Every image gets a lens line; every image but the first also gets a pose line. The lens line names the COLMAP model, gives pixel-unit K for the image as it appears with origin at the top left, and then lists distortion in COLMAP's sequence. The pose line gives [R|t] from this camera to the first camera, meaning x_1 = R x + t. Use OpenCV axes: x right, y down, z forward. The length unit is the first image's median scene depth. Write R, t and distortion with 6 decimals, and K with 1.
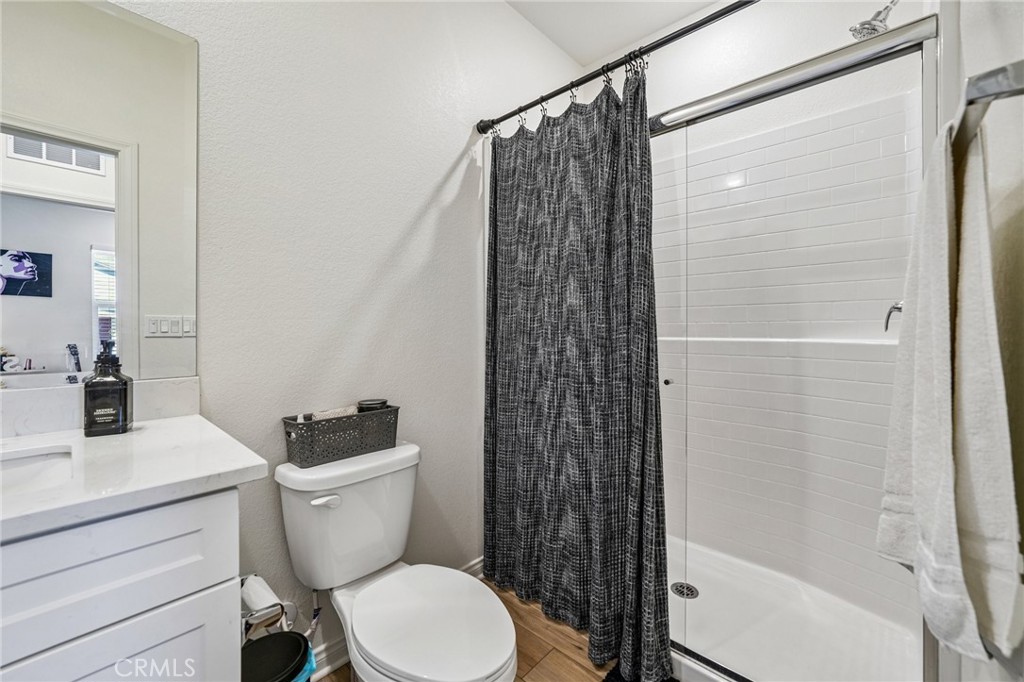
lens RADIAL K [[406.5, 0, 500.0], [0, 406.5, 342.9], [0, 0, 1]] dist [-0.009304, -0.000060]
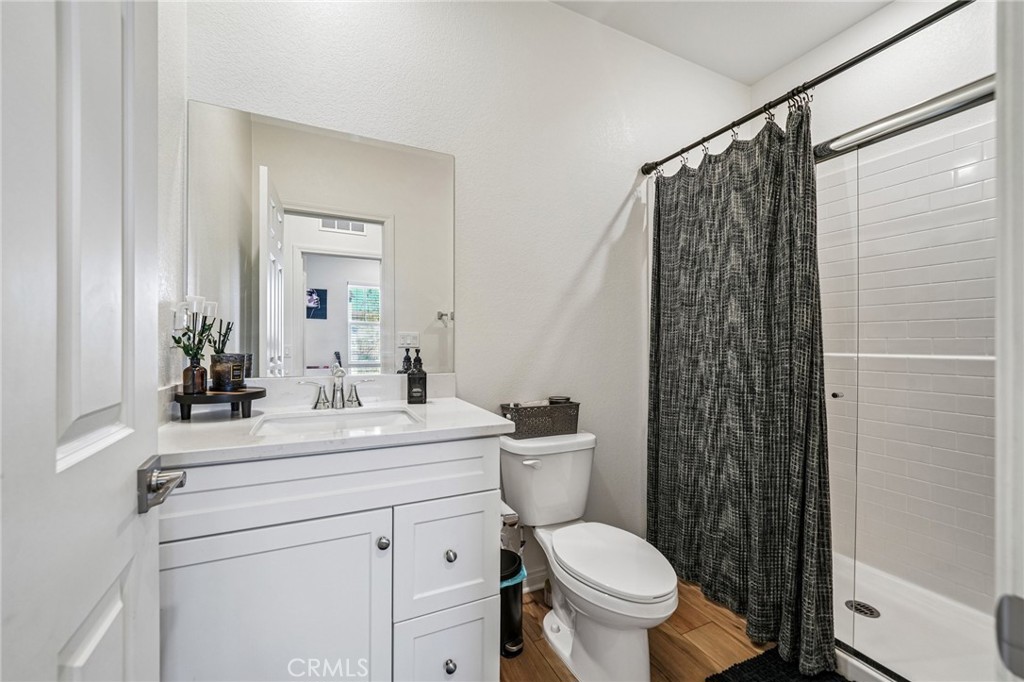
lens RADIAL K [[379.5, 0, 504.1], [0, 379.5, 341.5], [0, 0, 1]] dist [-0.013746, 0.000233]
pose [[0.925258, 0.005019, -0.379306, -0.012844], [-0.019106, 0.999260, -0.033383, 0.006104], [0.378858, 0.038135, 0.924669, -0.216897]]
